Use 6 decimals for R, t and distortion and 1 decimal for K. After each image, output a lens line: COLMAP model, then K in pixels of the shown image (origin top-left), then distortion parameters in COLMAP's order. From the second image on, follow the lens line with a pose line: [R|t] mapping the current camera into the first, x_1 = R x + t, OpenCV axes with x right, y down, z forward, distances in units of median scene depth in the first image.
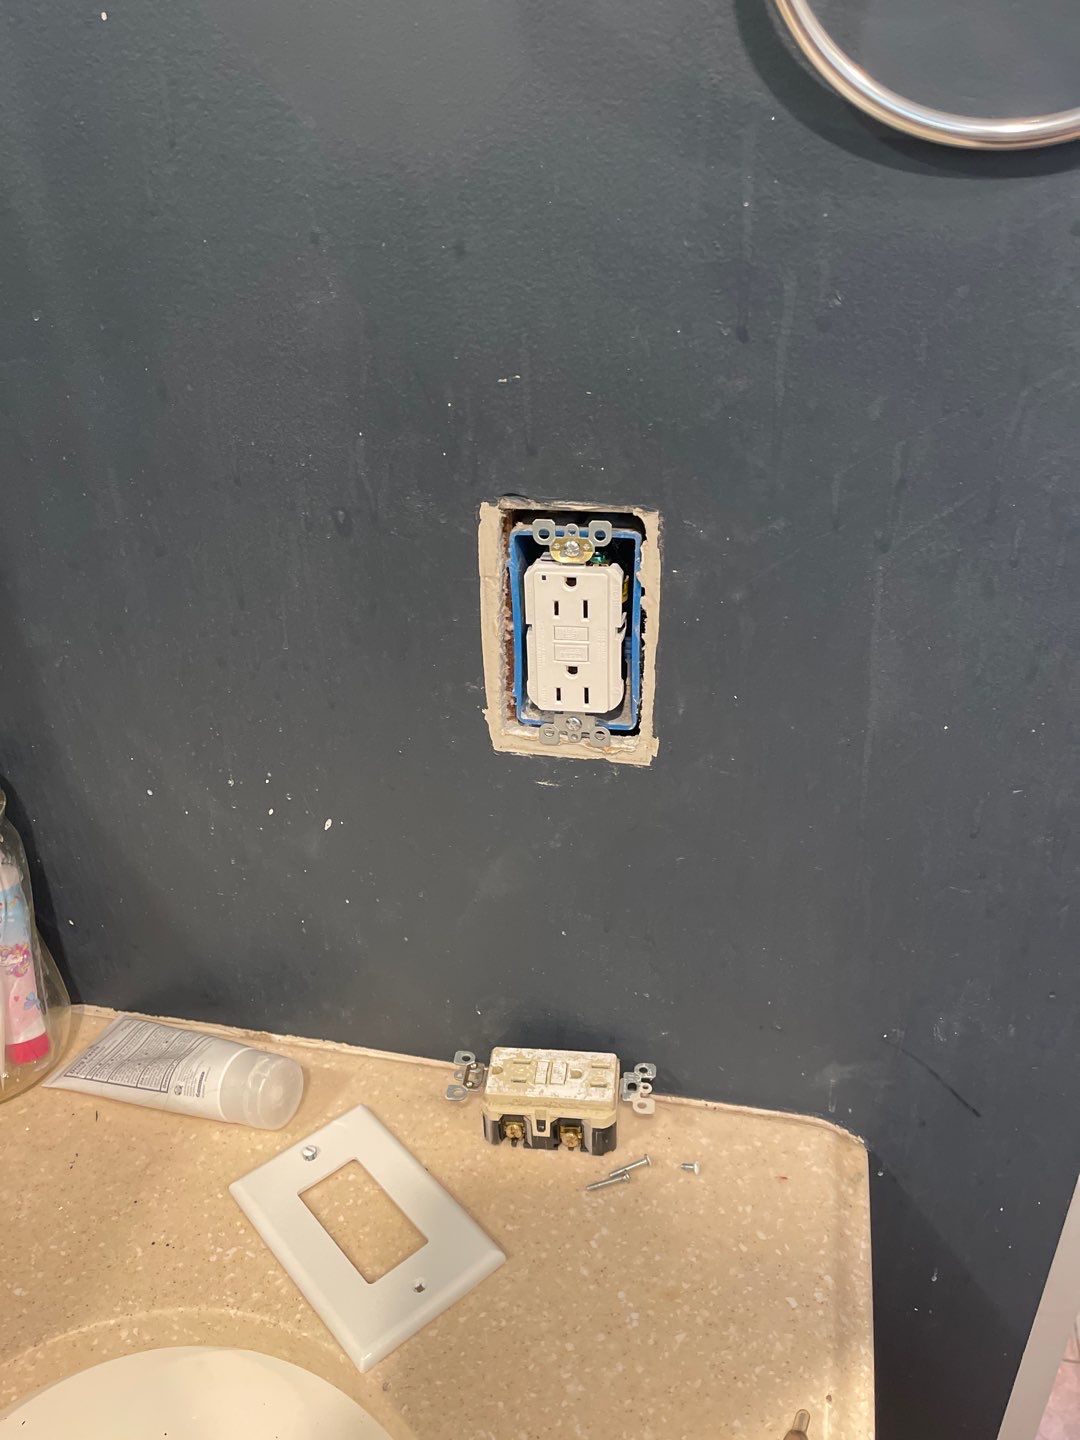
lens RADIAL K [[1067.4, 0, 540.0], [0, 1067.4, 720.0], [0, 0, 1]] dist [0.093321, -0.131307]
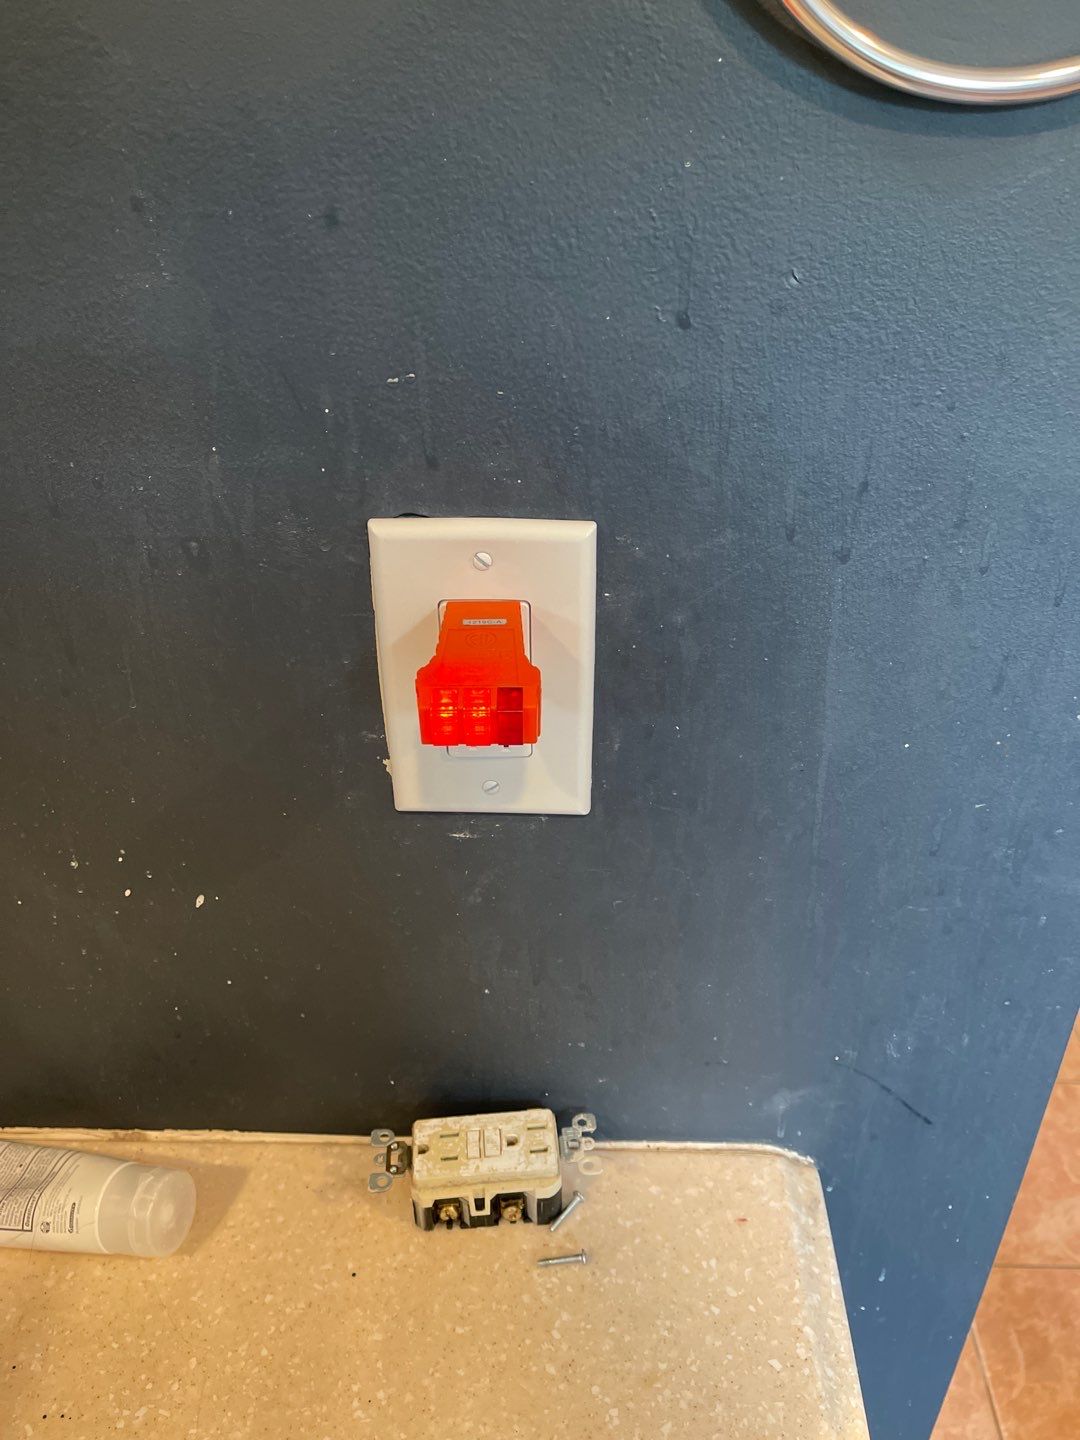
lens RADIAL K [[1067.4, 0, 540.0], [0, 1067.4, 720.0], [0, 0, 1]] dist [0.093321, -0.131307]
pose [[0.982002, -0.087152, 0.167558, -0.076984], [0.077709, 0.995039, 0.062123, -0.091347], [-0.172141, -0.047984, 0.983903, 0.147738]]
